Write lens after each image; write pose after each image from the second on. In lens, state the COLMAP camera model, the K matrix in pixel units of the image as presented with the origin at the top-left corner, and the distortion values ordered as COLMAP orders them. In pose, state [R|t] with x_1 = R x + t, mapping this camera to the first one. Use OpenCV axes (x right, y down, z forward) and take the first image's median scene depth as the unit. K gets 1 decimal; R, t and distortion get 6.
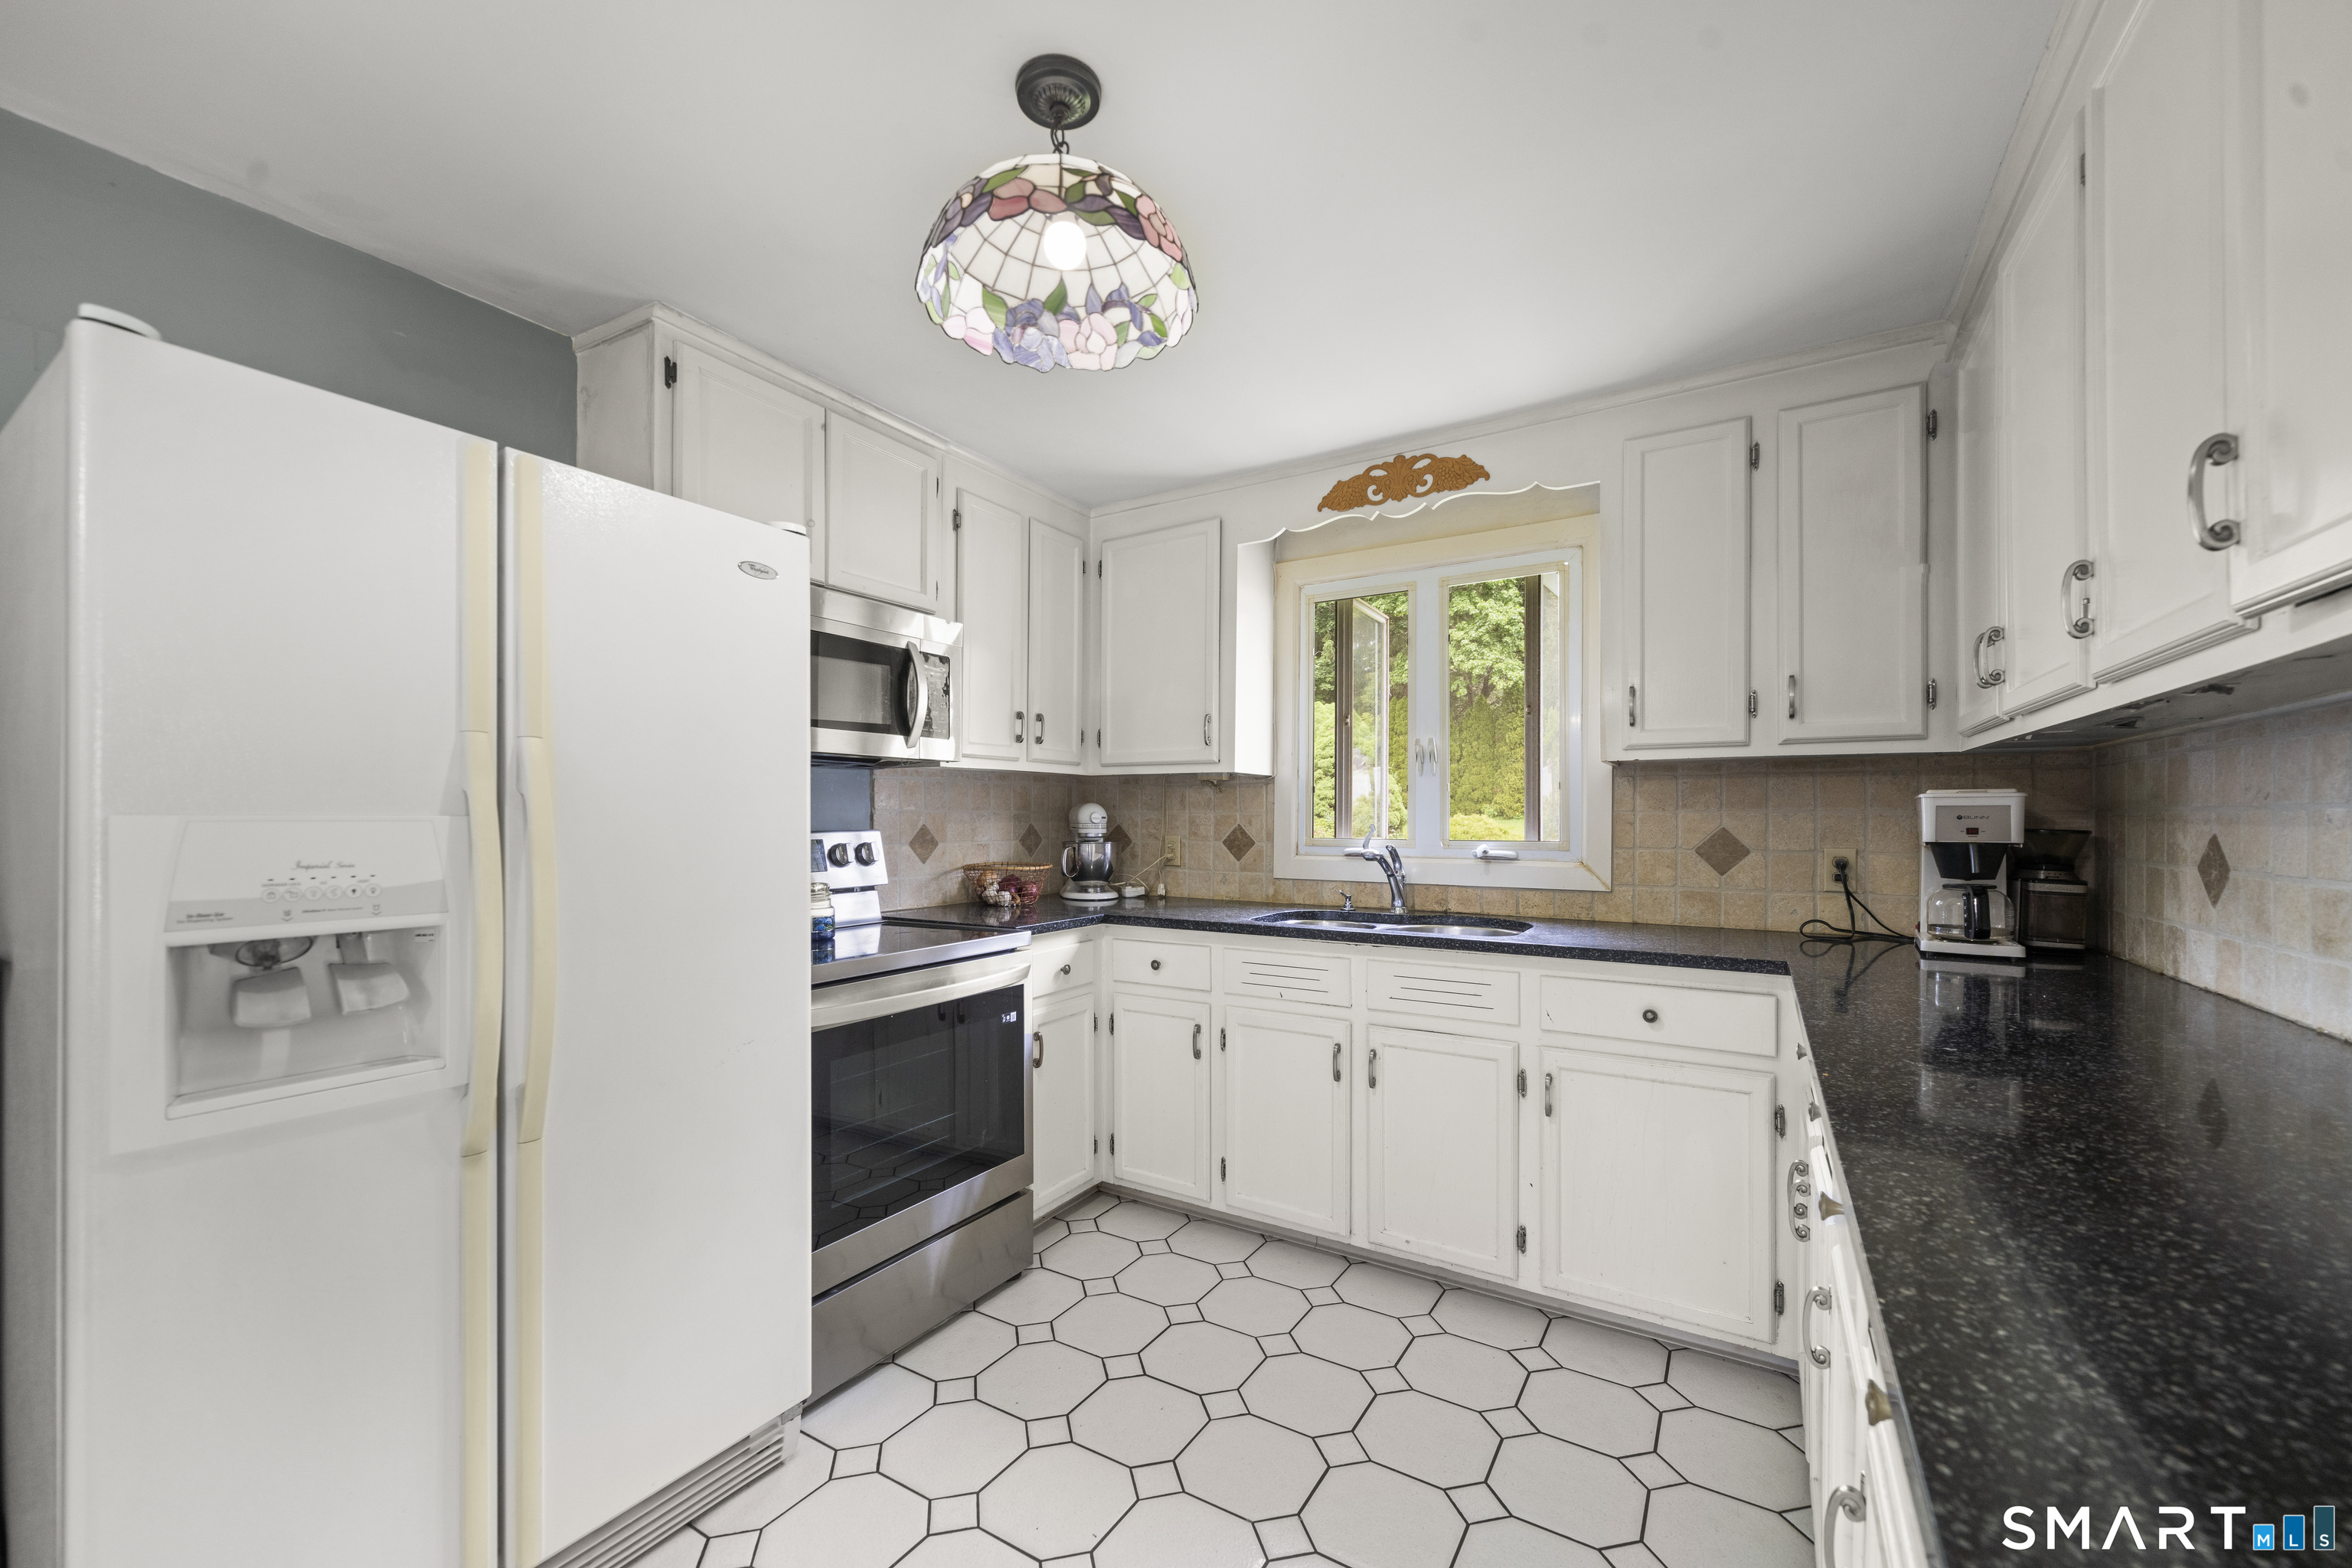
lens RADIAL K [[933.1, 0, 1164.6], [0, 933.1, 822.3], [0, 0, 1]] dist [-0.001641, -0.000015]
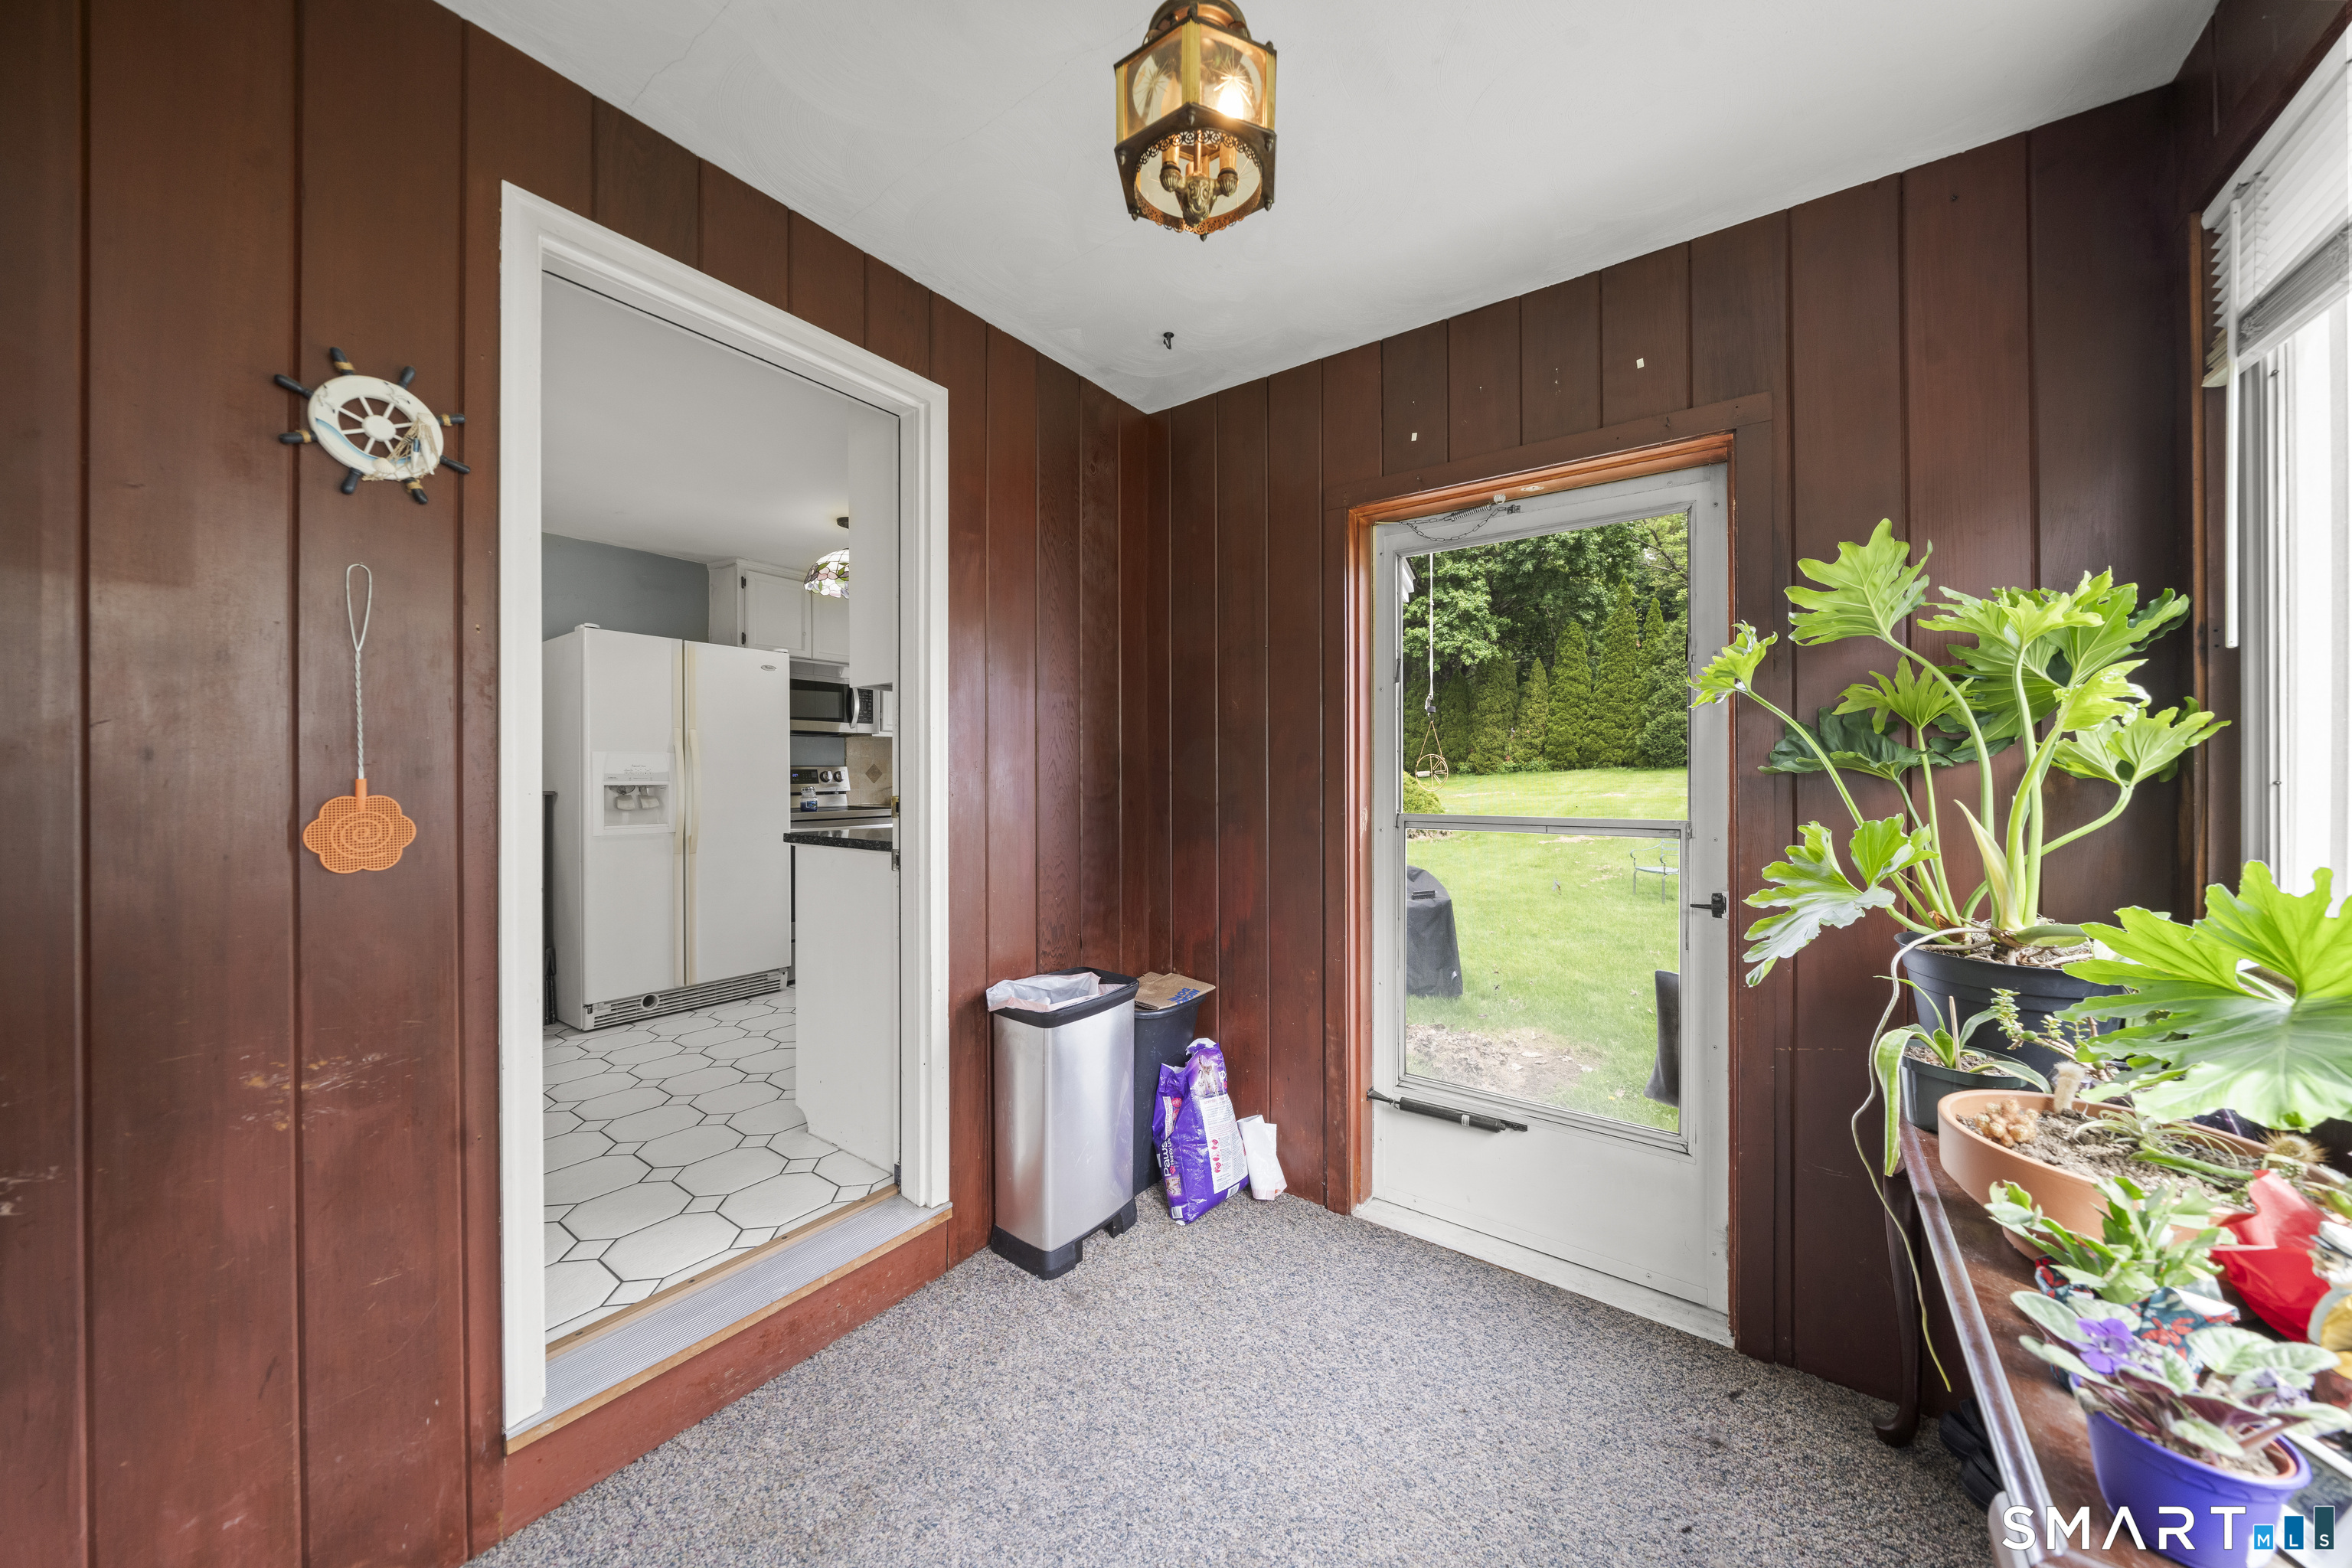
lens RADIAL K [[832.5, 0, 1173.2], [0, 832.5, 782.2], [0, 0, 1]] dist [-0.009374, 0.000657]
pose [[0.997858, -0.003068, -0.065339, 0.663673], [0.003109, 0.999995, 0.000513, 0.055646], [0.065337, -0.000715, 0.997863, -0.999069]]
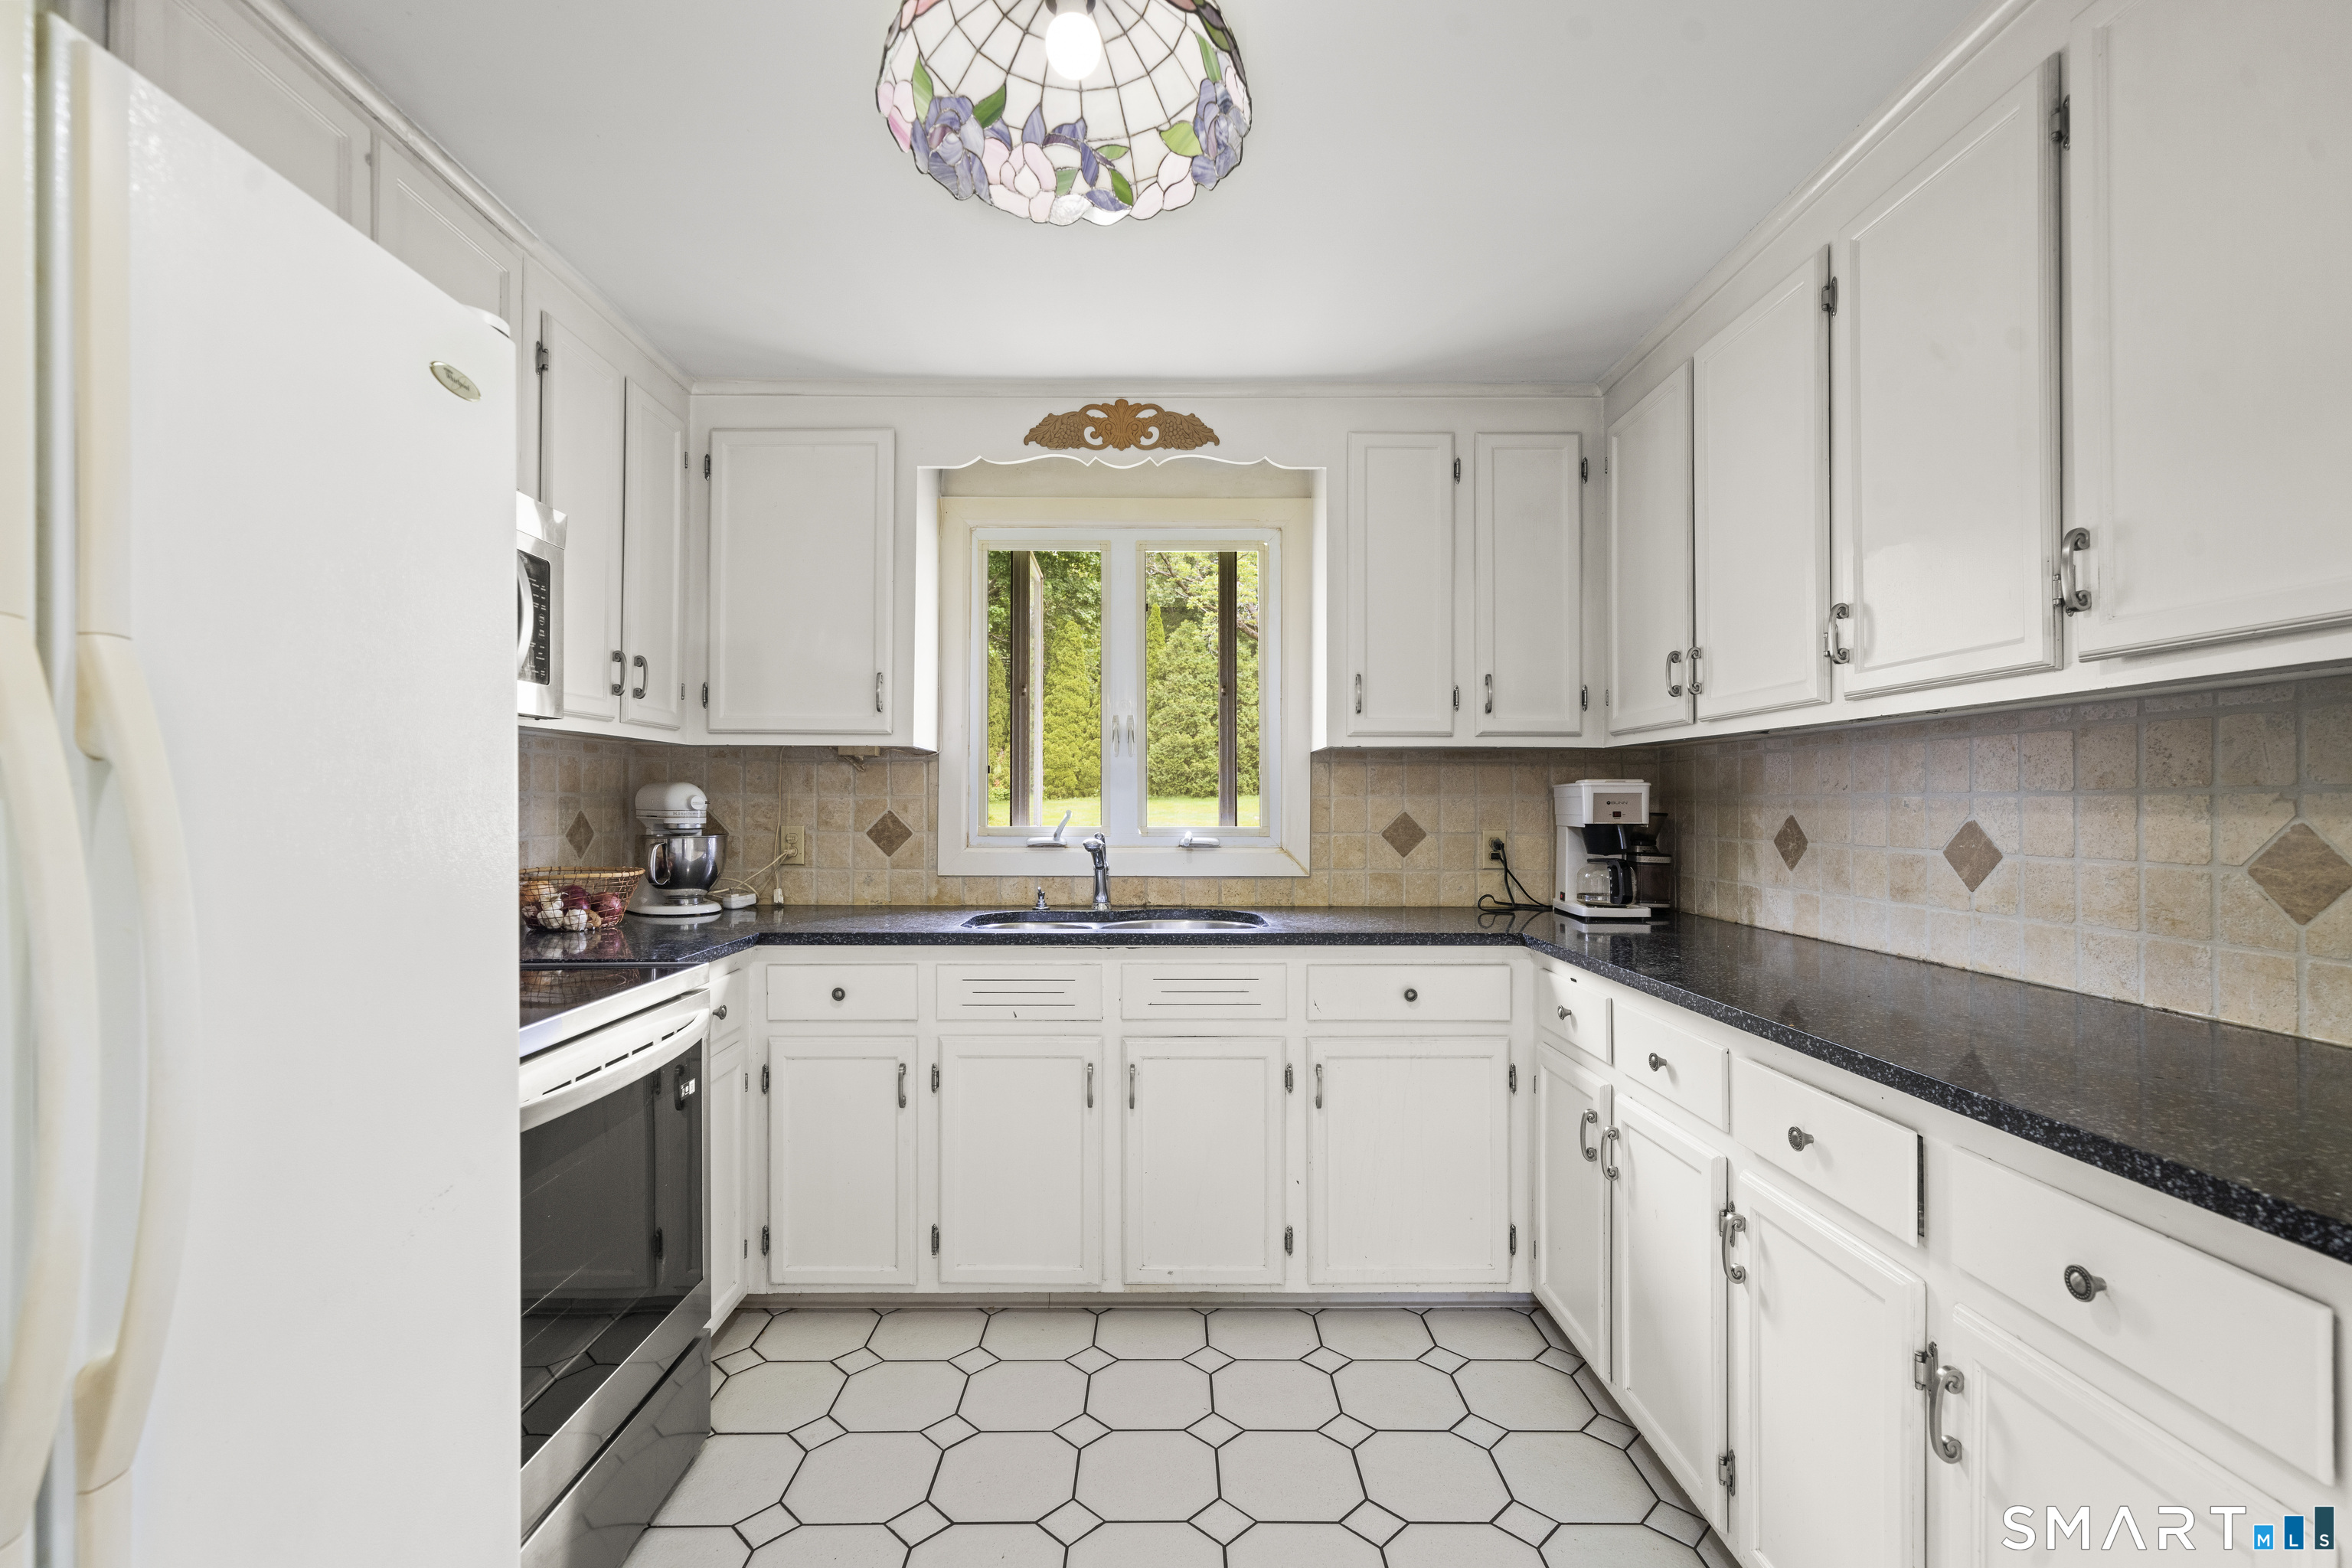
lens RADIAL K [[1052.1, 0, 1163.8], [0, 1052.1, 801.9], [0, 0, 1]] dist [-0.001548, 0.000032]
pose [[0.841322, 0.000304, 0.540534, -0.291195], [0.002297, 0.999989, -0.004138, -0.001820], [-0.540529, 0.004723, 0.841312, 0.142671]]
